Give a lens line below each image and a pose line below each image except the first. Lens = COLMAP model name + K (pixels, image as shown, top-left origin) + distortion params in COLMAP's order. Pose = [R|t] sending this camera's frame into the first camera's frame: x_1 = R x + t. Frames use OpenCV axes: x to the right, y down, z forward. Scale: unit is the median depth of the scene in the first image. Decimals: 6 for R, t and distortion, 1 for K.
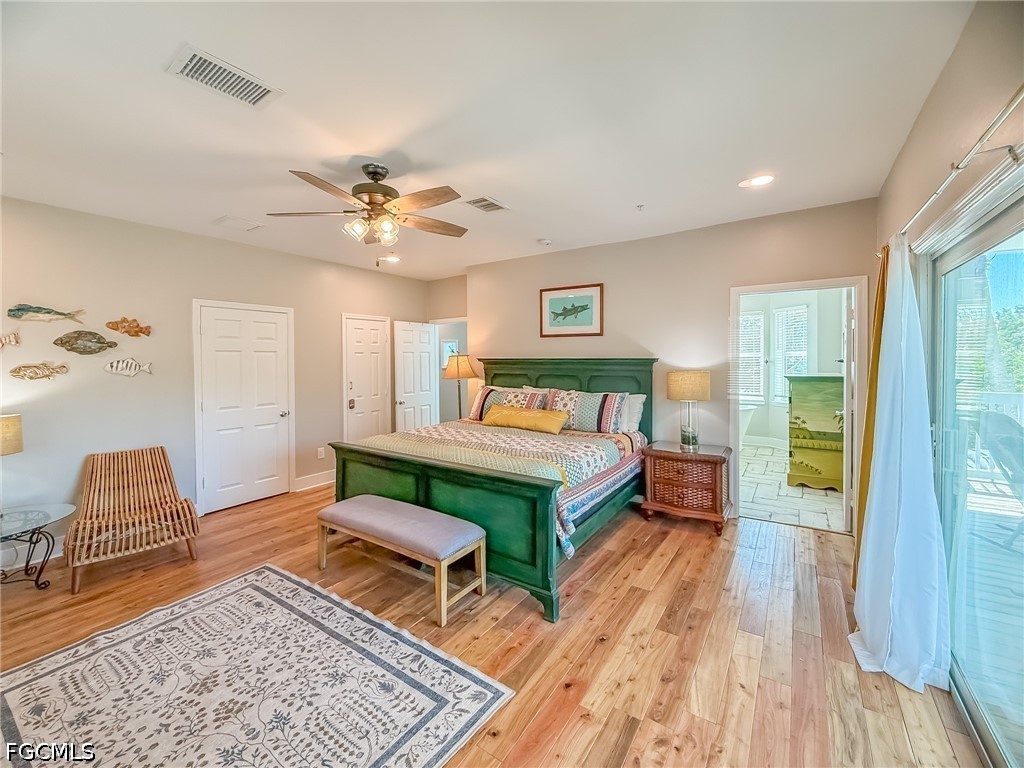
lens RADIAL K [[424.1, 0, 512.0], [0, 424.1, 384.0], [0, 0, 1]] dist [0.001401, 0.000110]
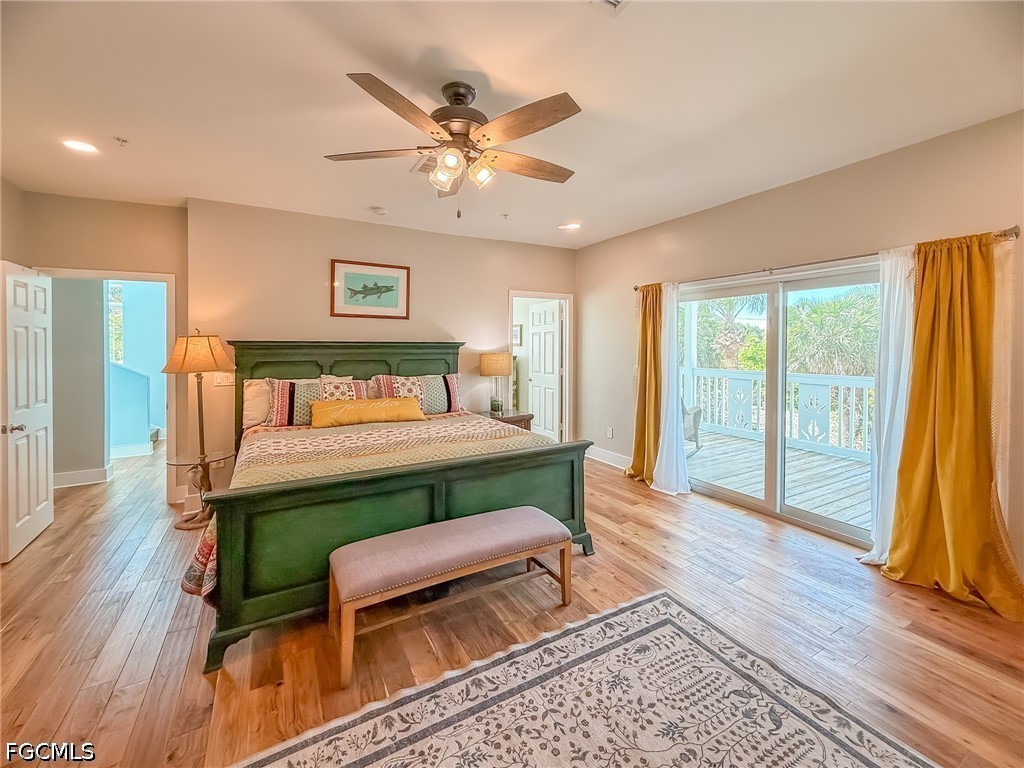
lens RADIAL K [[423.8, 0, 512.2], [0, 423.8, 369.4], [0, 0, 1]] dist [0.000124, -0.000003]
pose [[0.442397, -0.046044, 0.895636, -1.024467], [0.051945, 0.998320, 0.025664, -0.016099], [-0.895314, 0.035170, 0.444046, 0.607204]]
